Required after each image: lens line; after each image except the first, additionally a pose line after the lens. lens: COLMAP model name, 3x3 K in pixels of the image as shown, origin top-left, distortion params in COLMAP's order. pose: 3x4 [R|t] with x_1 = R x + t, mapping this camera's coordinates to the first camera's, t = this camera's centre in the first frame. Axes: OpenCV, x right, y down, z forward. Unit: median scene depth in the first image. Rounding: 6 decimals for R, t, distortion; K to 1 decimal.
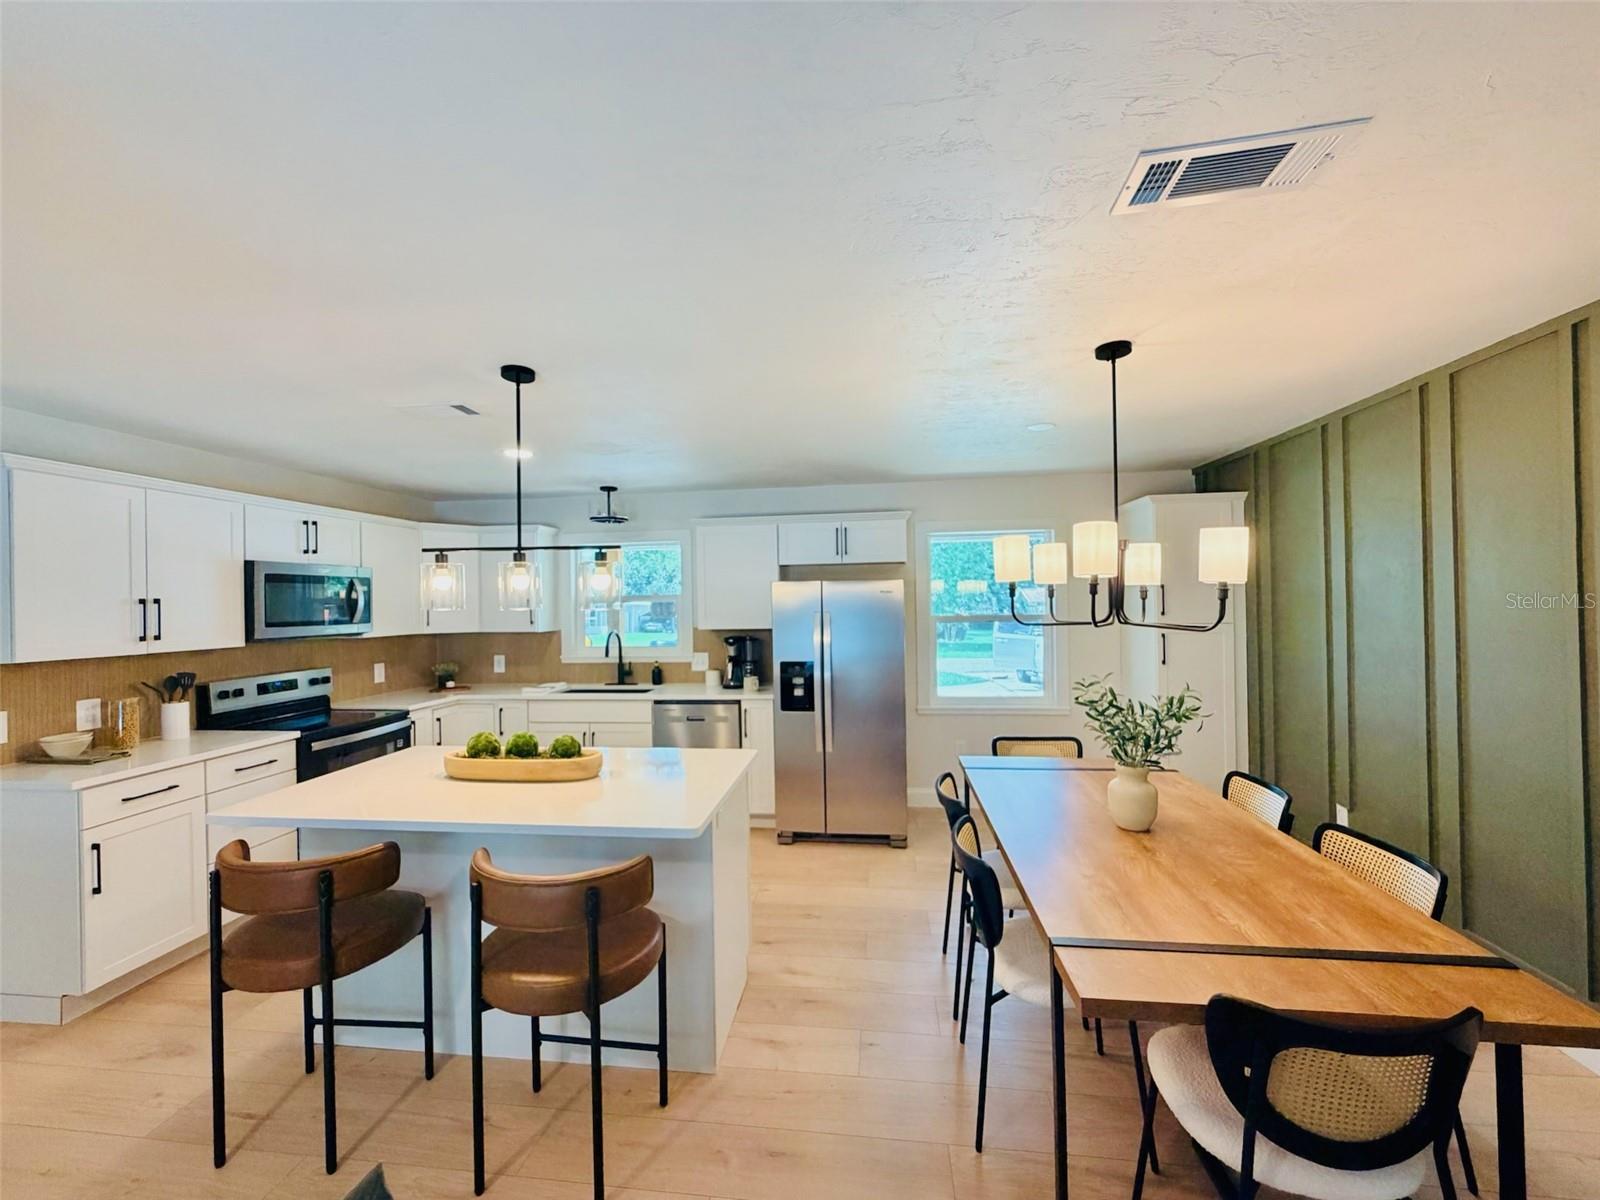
lens RADIAL K [[643.7, 0, 794.8], [0, 643.7, 601.2], [0, 0, 1]] dist [-0.000551, 0.000196]
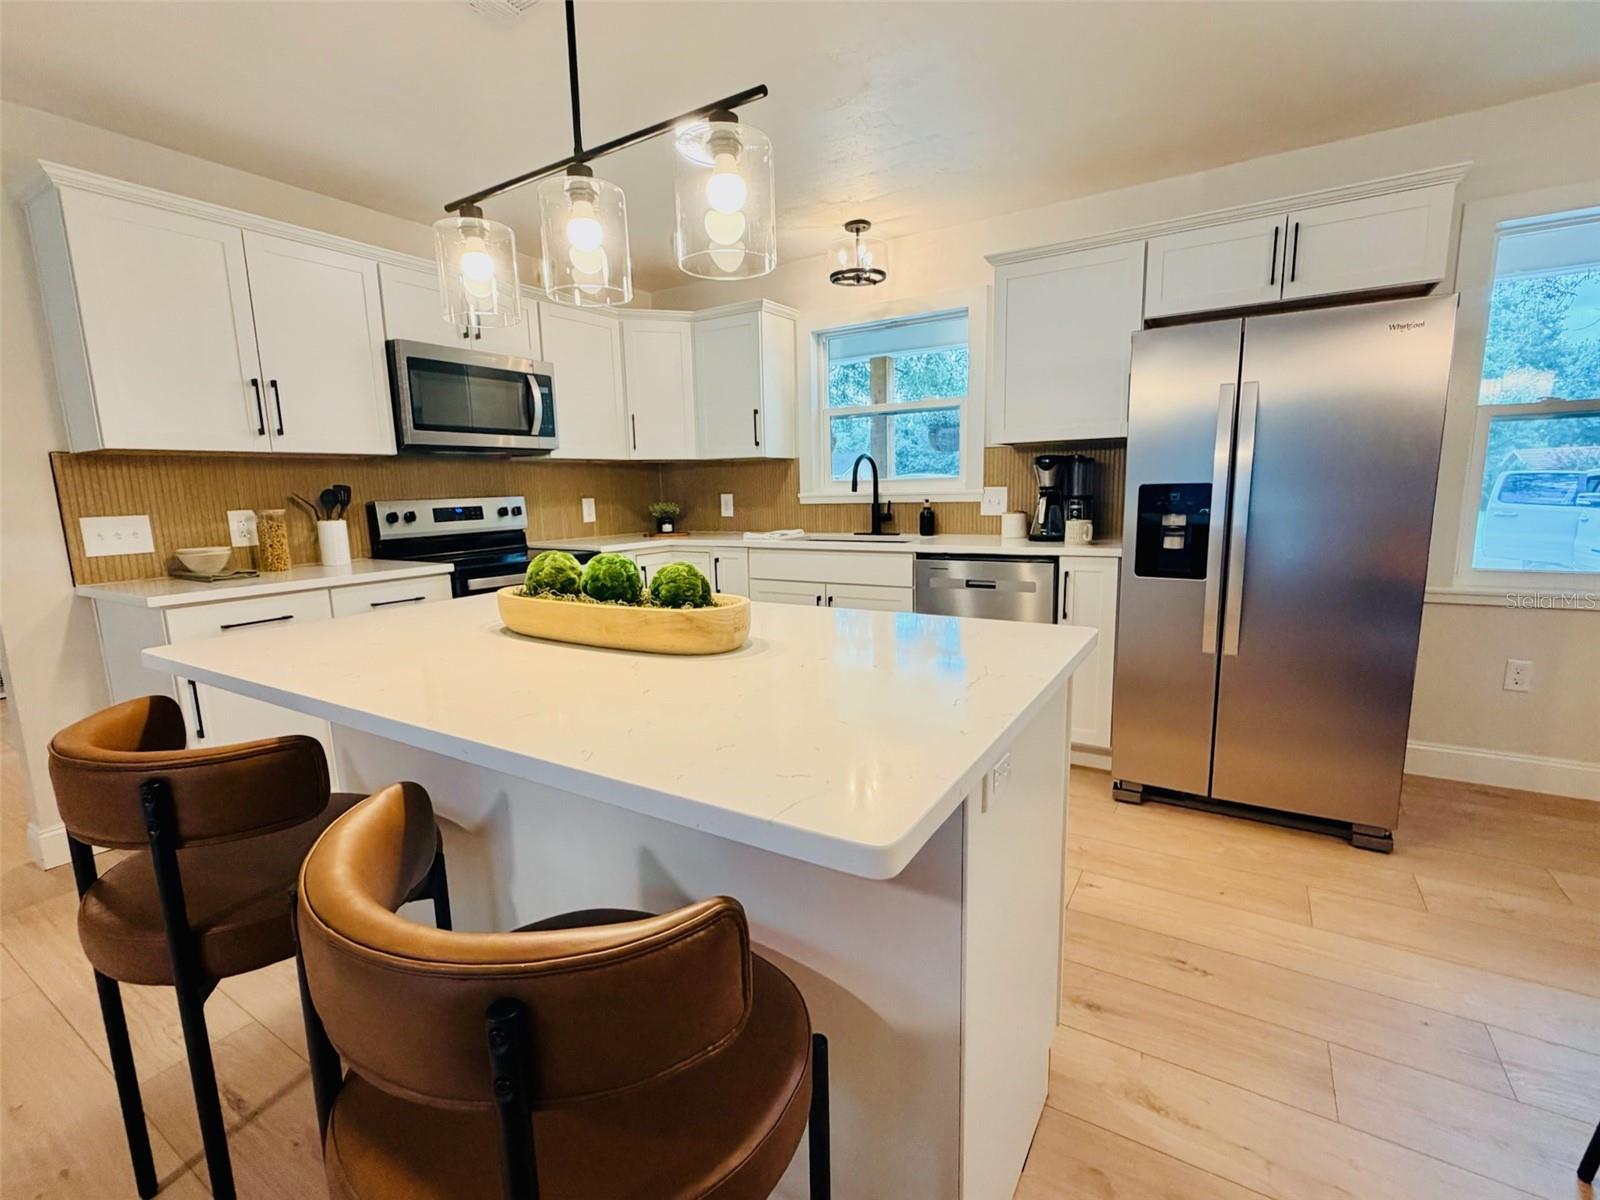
lens RADIAL K [[708.9, 0, 800.0], [0, 708.9, 600.0], [0, 0, 1]] dist [-0.002324, -0.000084]
pose [[0.908697, 0.060451, -0.413057, -0.031036], [0.009338, 0.986269, 0.164884, 0.089945], [0.417352, -0.153686, 0.895655, 0.335871]]
